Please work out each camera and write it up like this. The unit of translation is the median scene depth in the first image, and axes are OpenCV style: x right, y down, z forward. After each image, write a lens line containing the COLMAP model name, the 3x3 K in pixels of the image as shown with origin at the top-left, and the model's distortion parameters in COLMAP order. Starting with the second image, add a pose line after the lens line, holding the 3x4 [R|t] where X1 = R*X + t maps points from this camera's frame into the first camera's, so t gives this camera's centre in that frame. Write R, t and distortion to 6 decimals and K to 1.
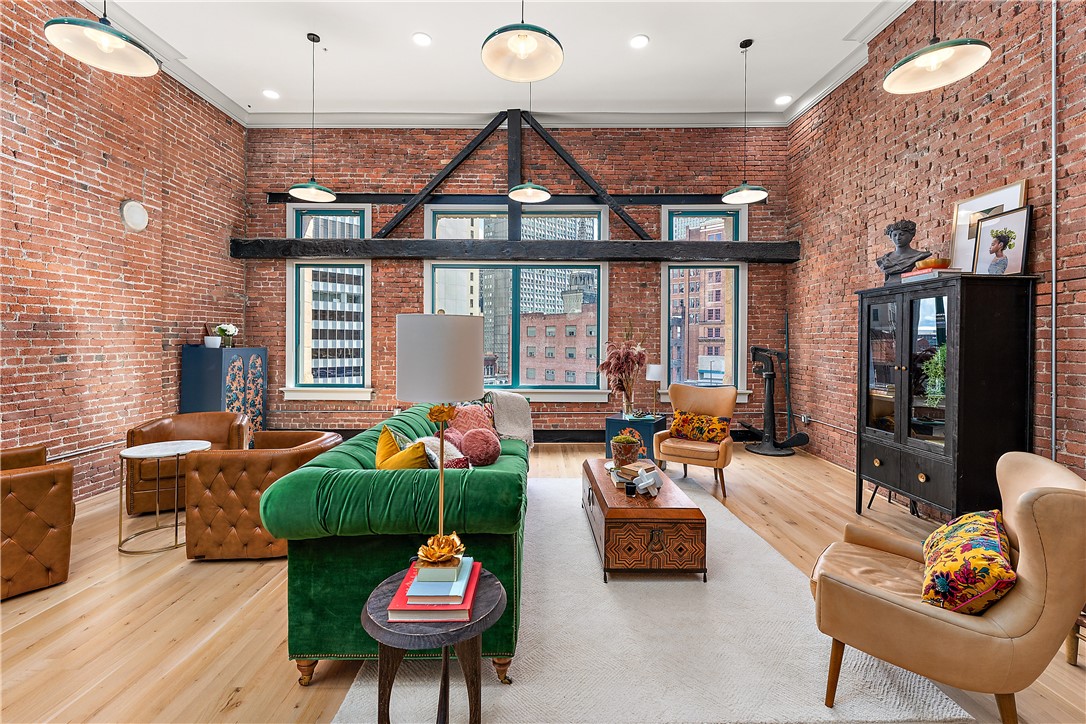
lens RADIAL K [[442.5, 0, 531.9], [0, 442.5, 342.2], [0, 0, 1]] dist [0.004531, -0.002153]
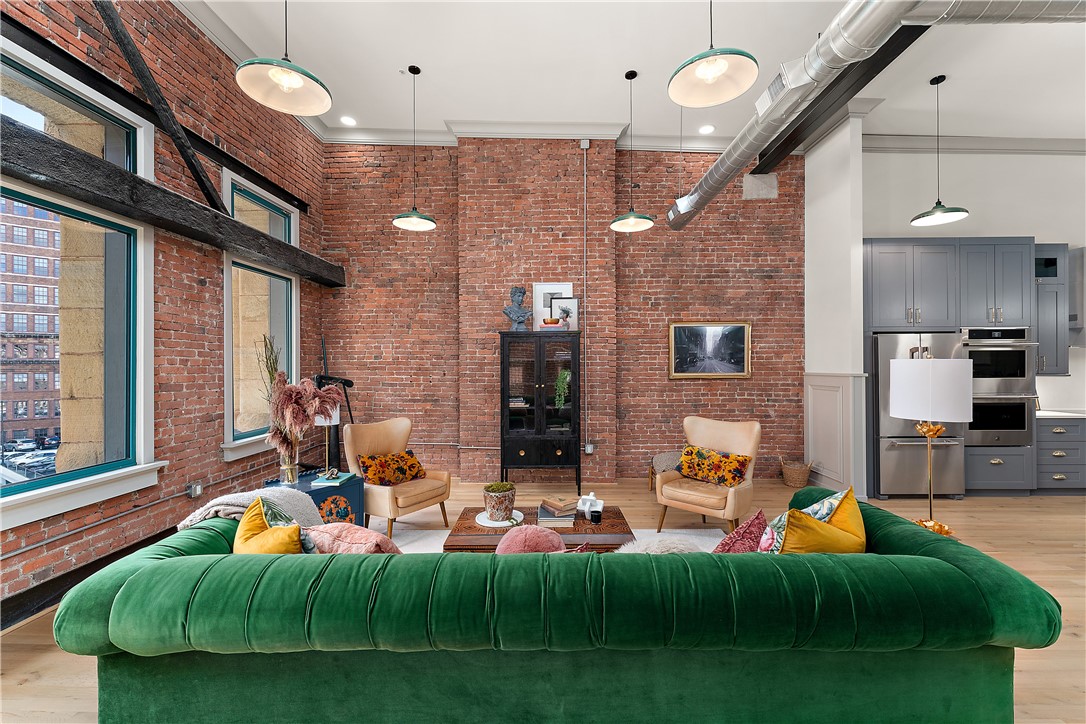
lens RADIAL K [[442.5, 0, 543.1], [0, 442.5, 363.2], [0, 0, 1]] dist [0.004531, -0.002153]
pose [[0.006907, -0.006915, 0.999952, -0.379839], [0.005064, 0.999964, 0.006880, -0.016545], [-0.999963, 0.005017, 0.006942, 0.529162]]
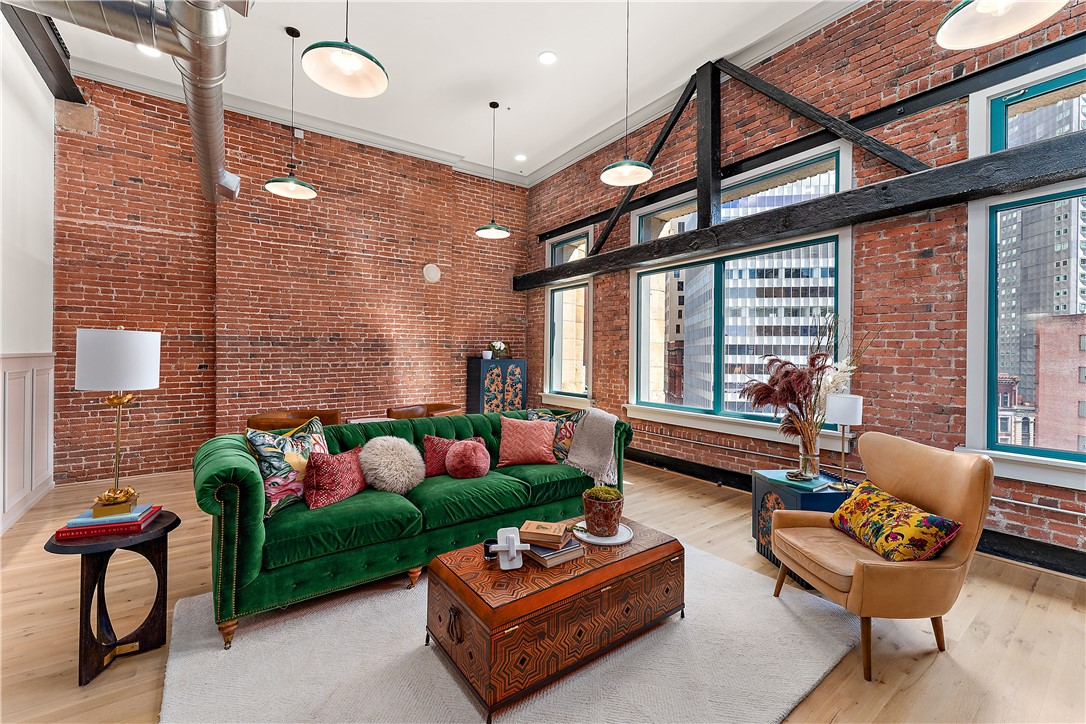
lens RADIAL K [[442.5, 0, 540.0], [0, 442.5, 349.8], [0, 0, 1]] dist [0.004531, -0.002153]
pose [[0.592205, -0.008368, -0.805744, 0.423735], [-0.007814, 0.999839, -0.016127, 0.004249], [0.805750, 0.015846, 0.592044, 0.292148]]
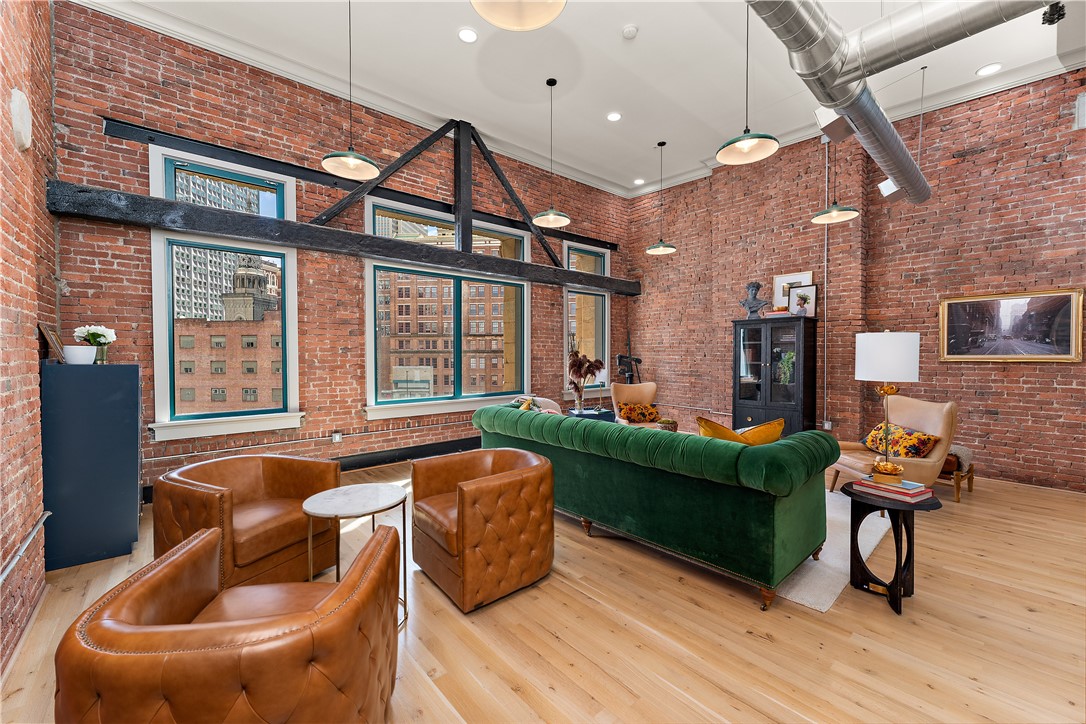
lens RADIAL K [[442.5, 0, 532.0], [0, 442.5, 357.3], [0, 0, 1]] dist [0.004531, -0.002153]
pose [[0.758457, -0.012468, 0.651604, -0.584385], [0.007706, 0.999919, 0.010164, 0.001432], [-0.651678, -0.002688, 0.758491, 0.133905]]
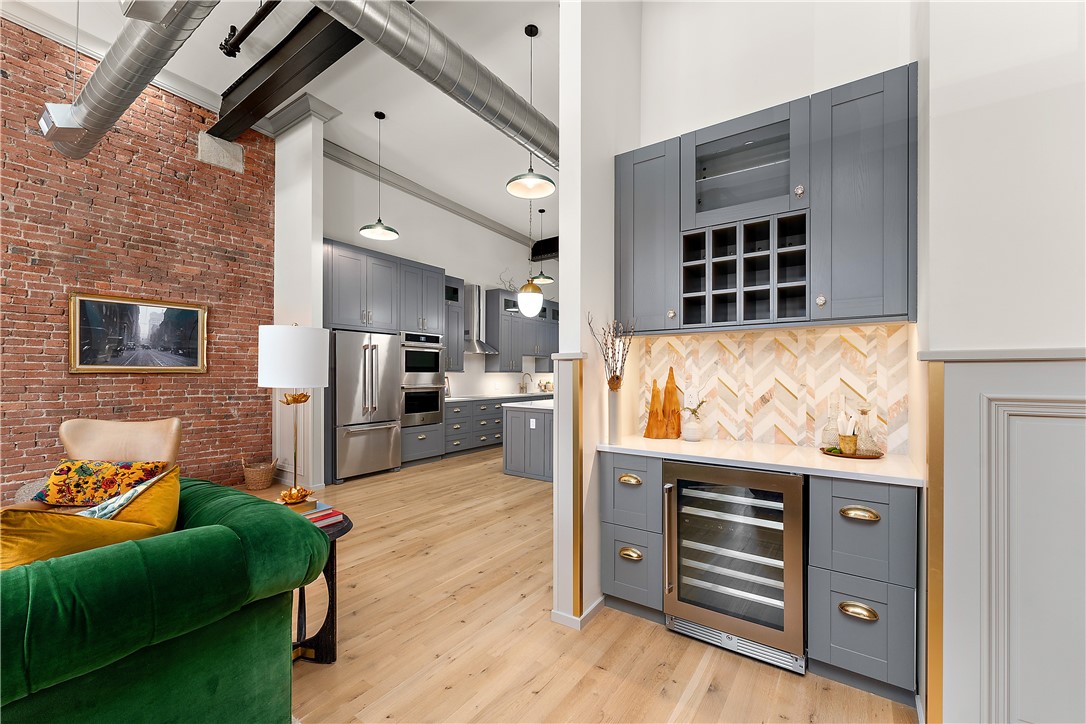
lens RADIAL K [[442.5, 0, 536.7], [0, 442.5, 376.4], [0, 0, 1]] dist [0.004531, -0.002153]
pose [[-0.817285, -0.012826, 0.576090, -0.385765], [-0.009129, 0.999915, 0.009311, 0.016664], [-0.576161, 0.002351, -0.817333, 0.406971]]
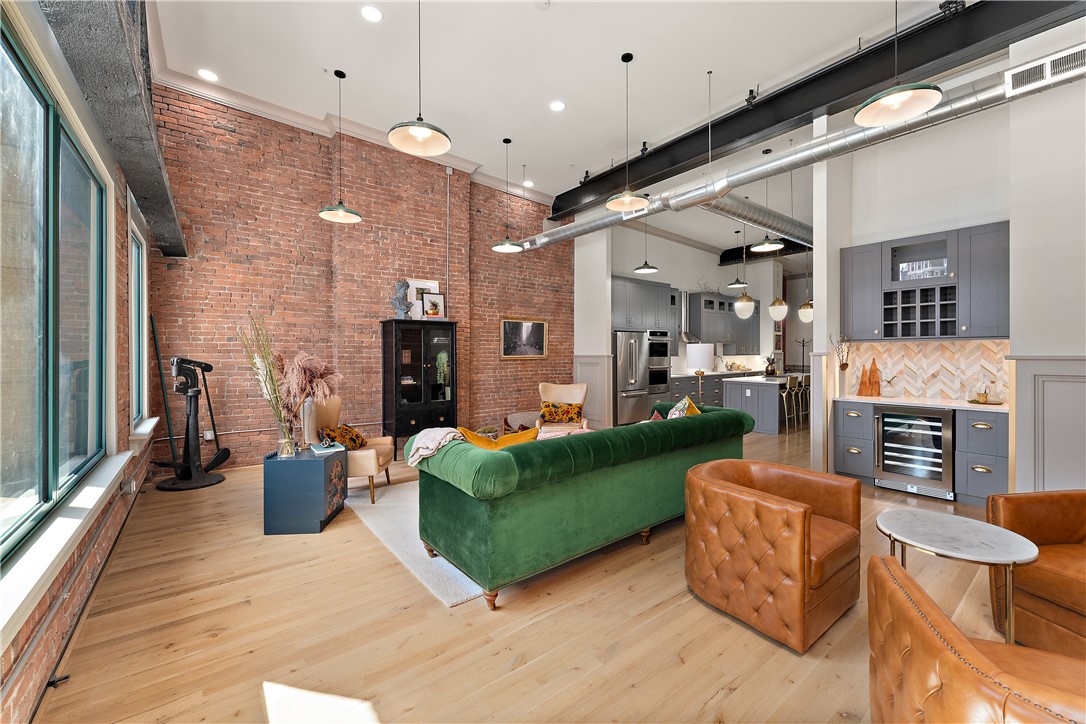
lens RADIAL K [[442.5, 0, 540.0], [0, 442.5, 355.9], [0, 0, 1]] dist [0.004531, -0.002153]
pose [[-0.624888, -0.011358, 0.780632, -0.496254], [-0.001689, 0.999911, 0.013197, -0.003644], [-0.780713, 0.006928, -0.624851, 0.969284]]
